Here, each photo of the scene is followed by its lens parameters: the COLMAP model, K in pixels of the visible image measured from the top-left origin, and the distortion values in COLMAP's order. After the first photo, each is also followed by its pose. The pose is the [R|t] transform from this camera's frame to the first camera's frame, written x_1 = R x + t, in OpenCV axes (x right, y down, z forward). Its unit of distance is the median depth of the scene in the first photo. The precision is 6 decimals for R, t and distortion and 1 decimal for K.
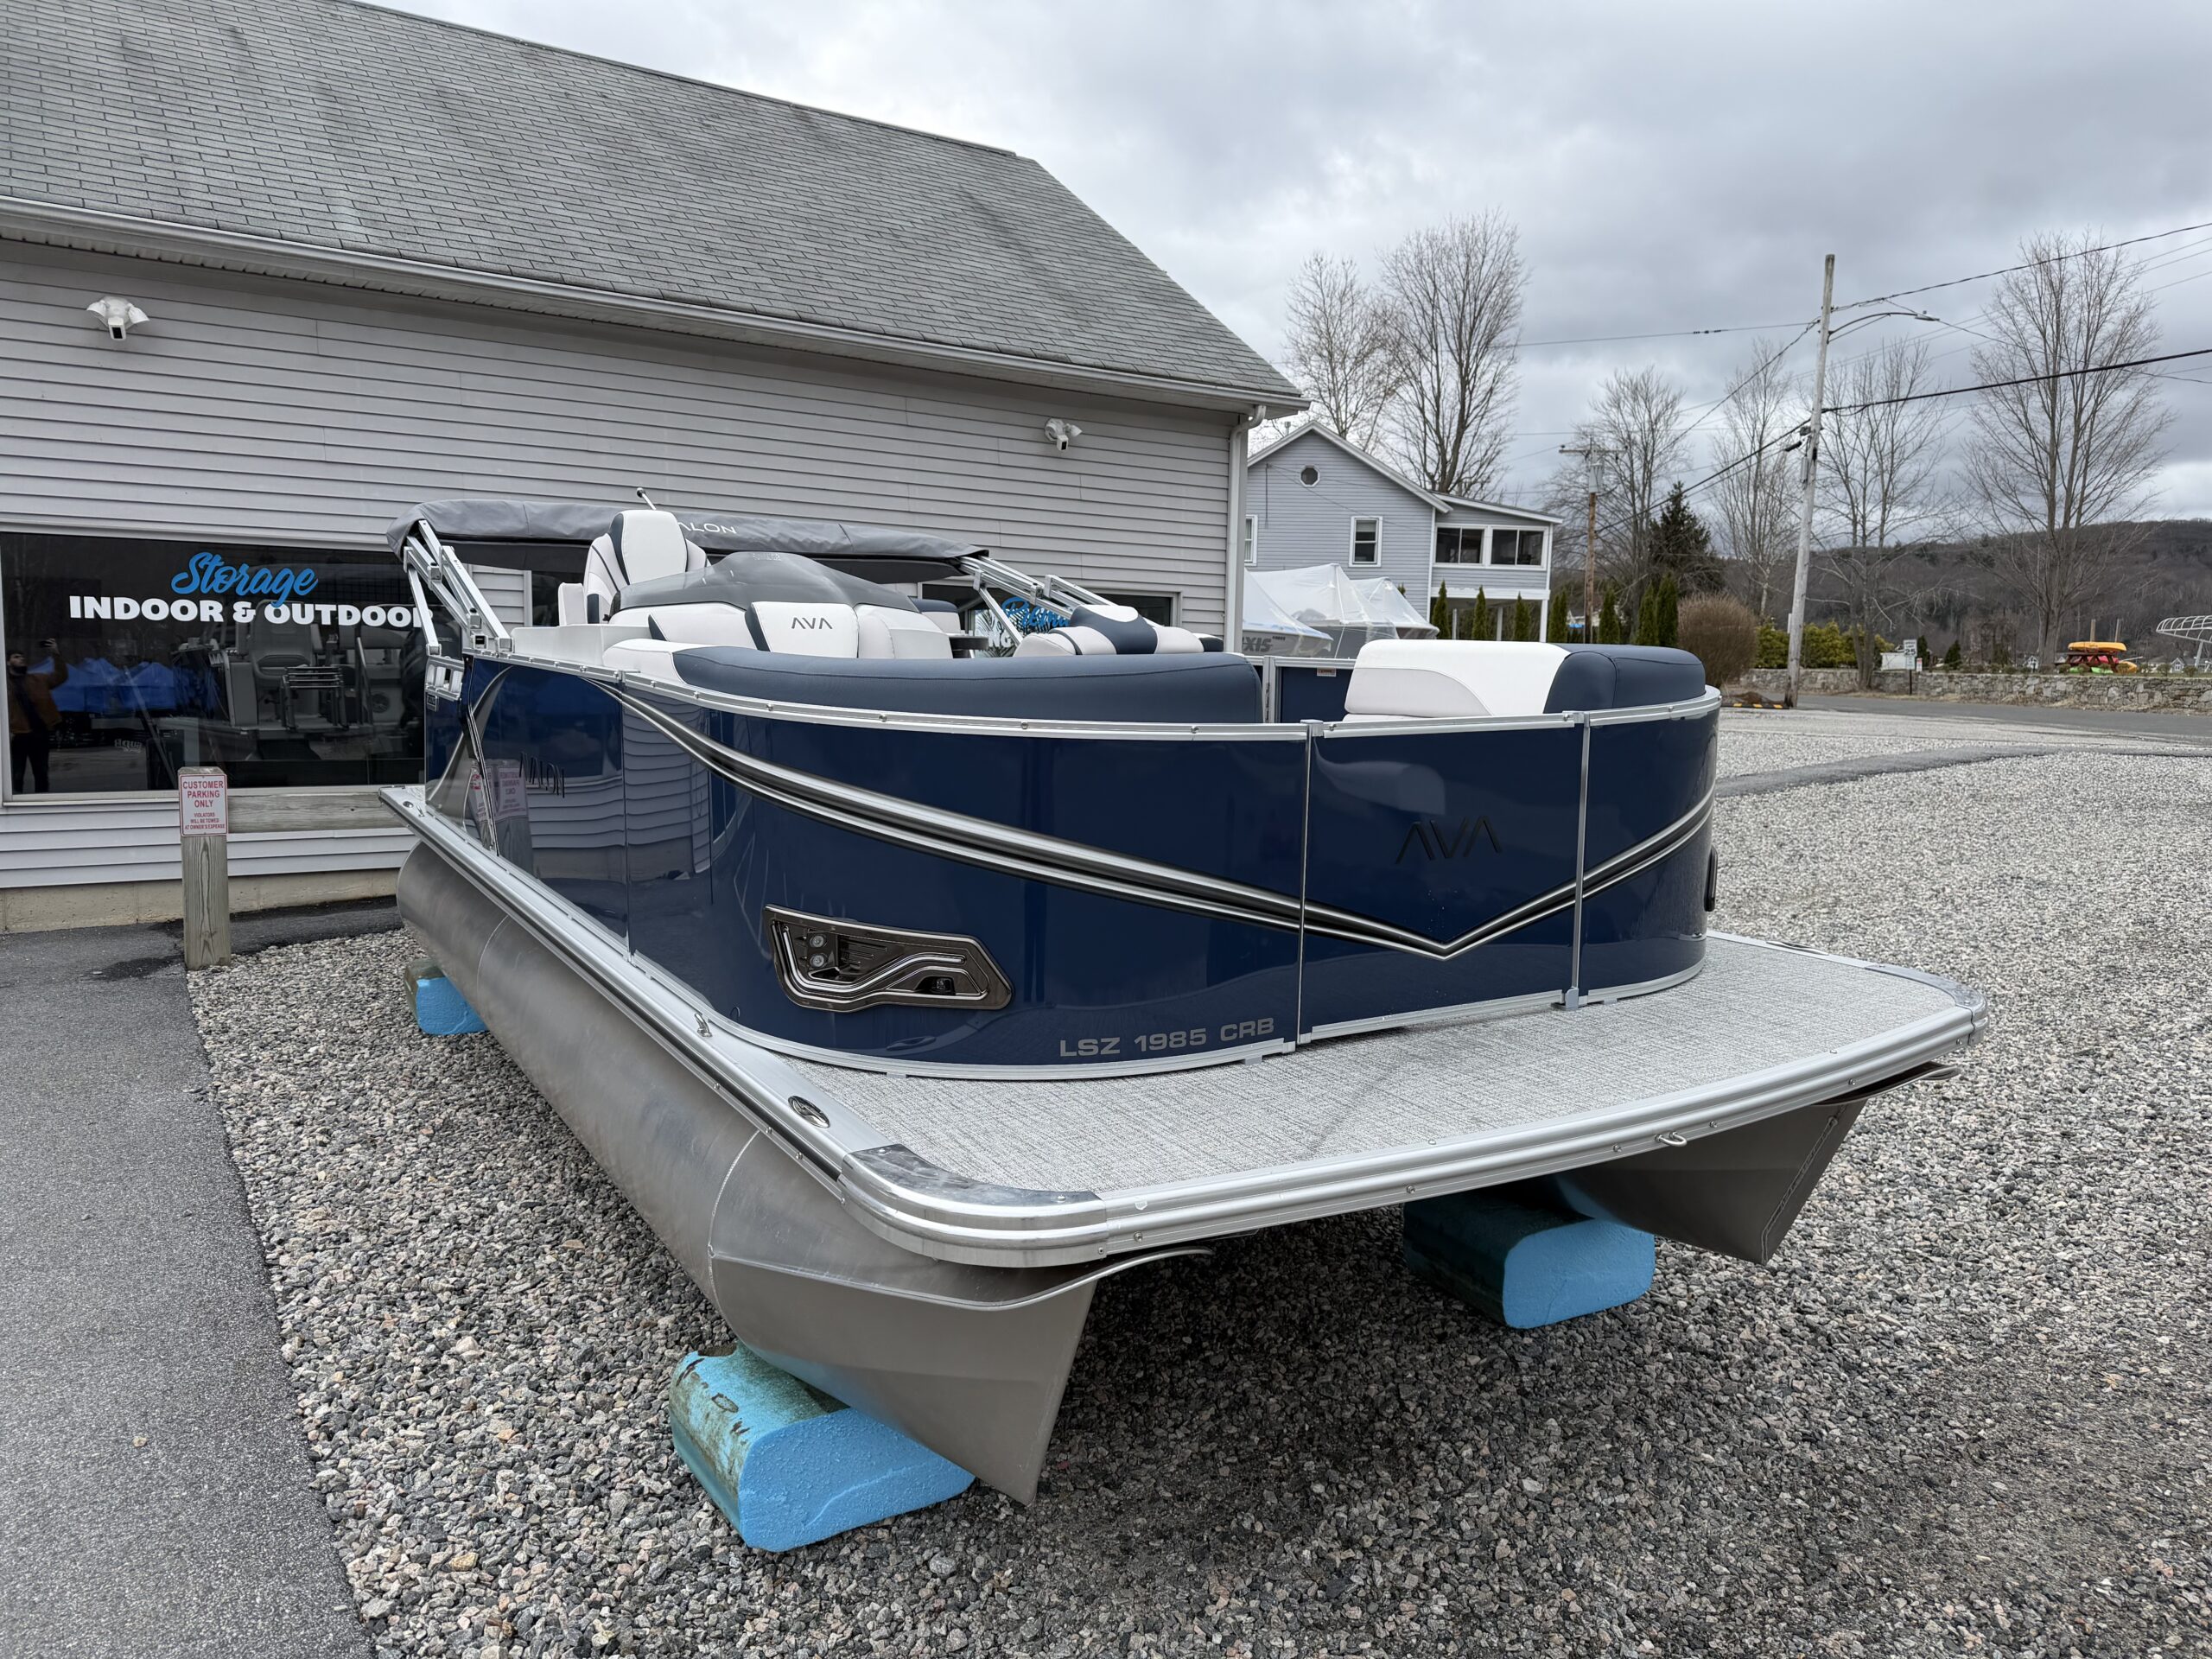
lens RADIAL K [[1543.6, 0, 1094.9], [0, 1543.6, 877.5], [0, 0, 1]] dist [0.048365, -0.079991]
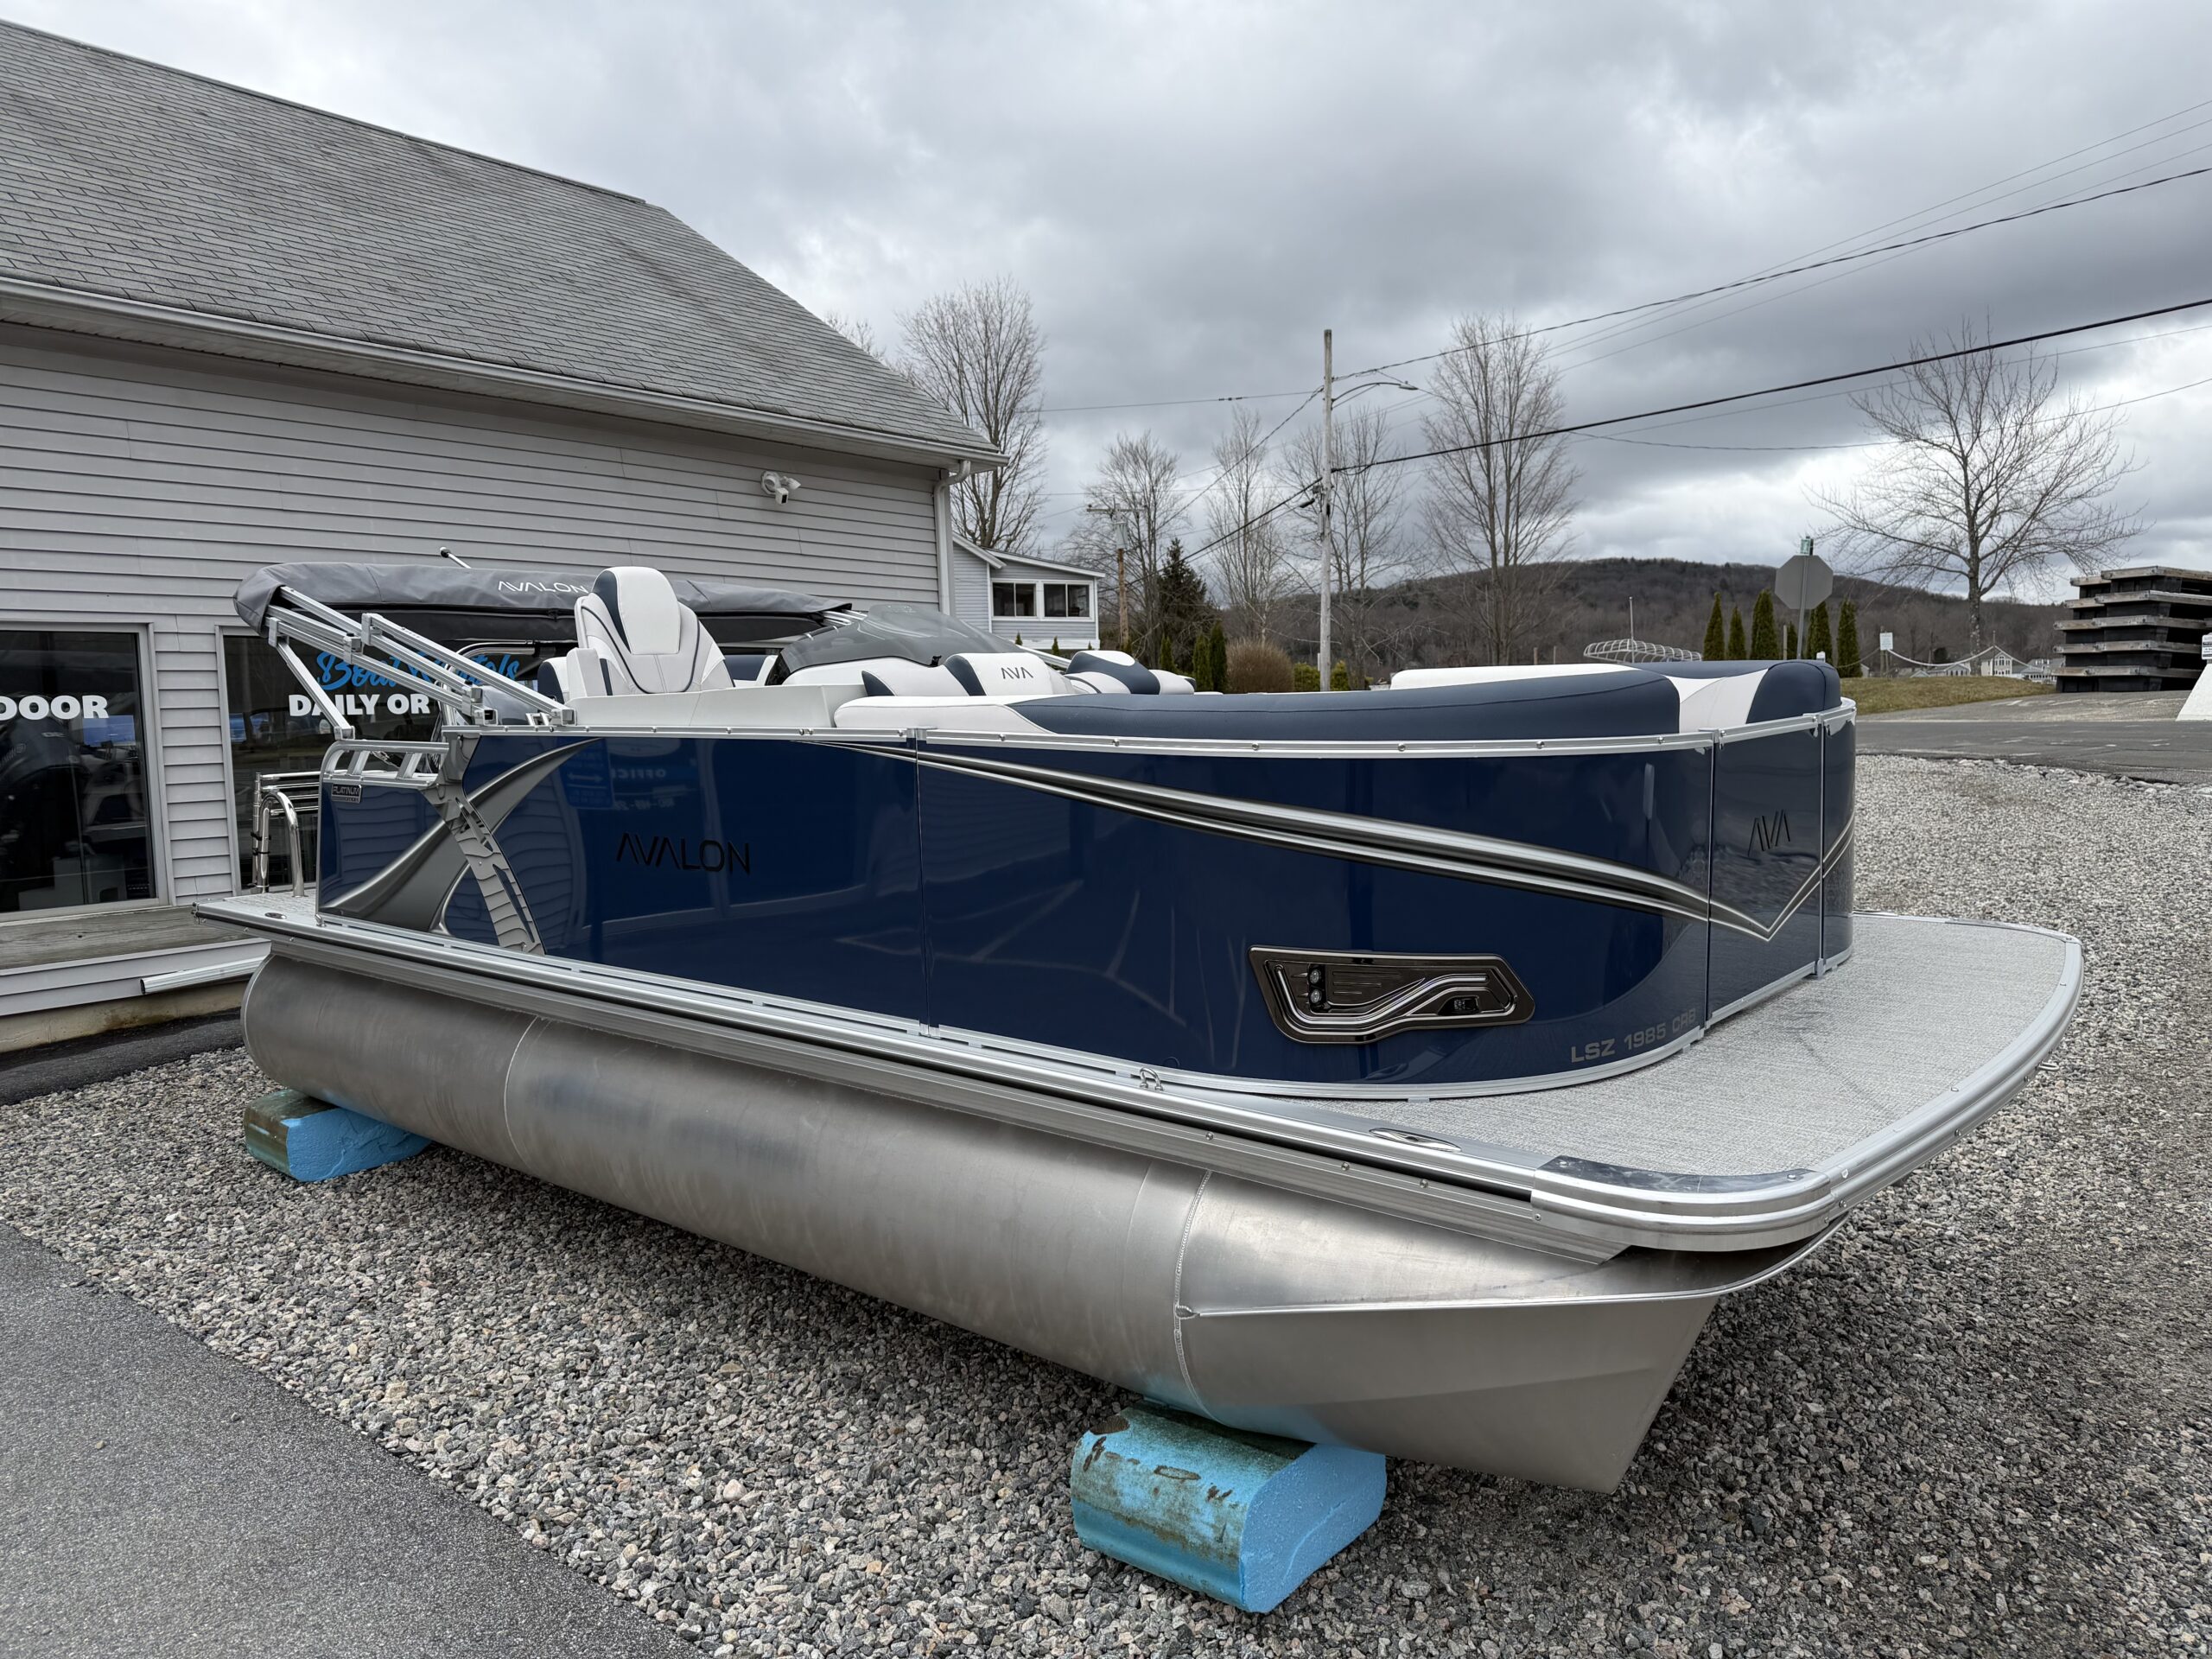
lens RADIAL K [[1547.5, 0, 1113.2], [0, 1547.5, 901.4], [0, 0, 1]] dist [0.011420, -0.020463]
pose [[0.947025, -0.088091, 0.308842, -0.135796], [0.094874, 0.995465, -0.006984, -0.002620], [-0.306826, 0.035915, 0.951088, 0.022650]]
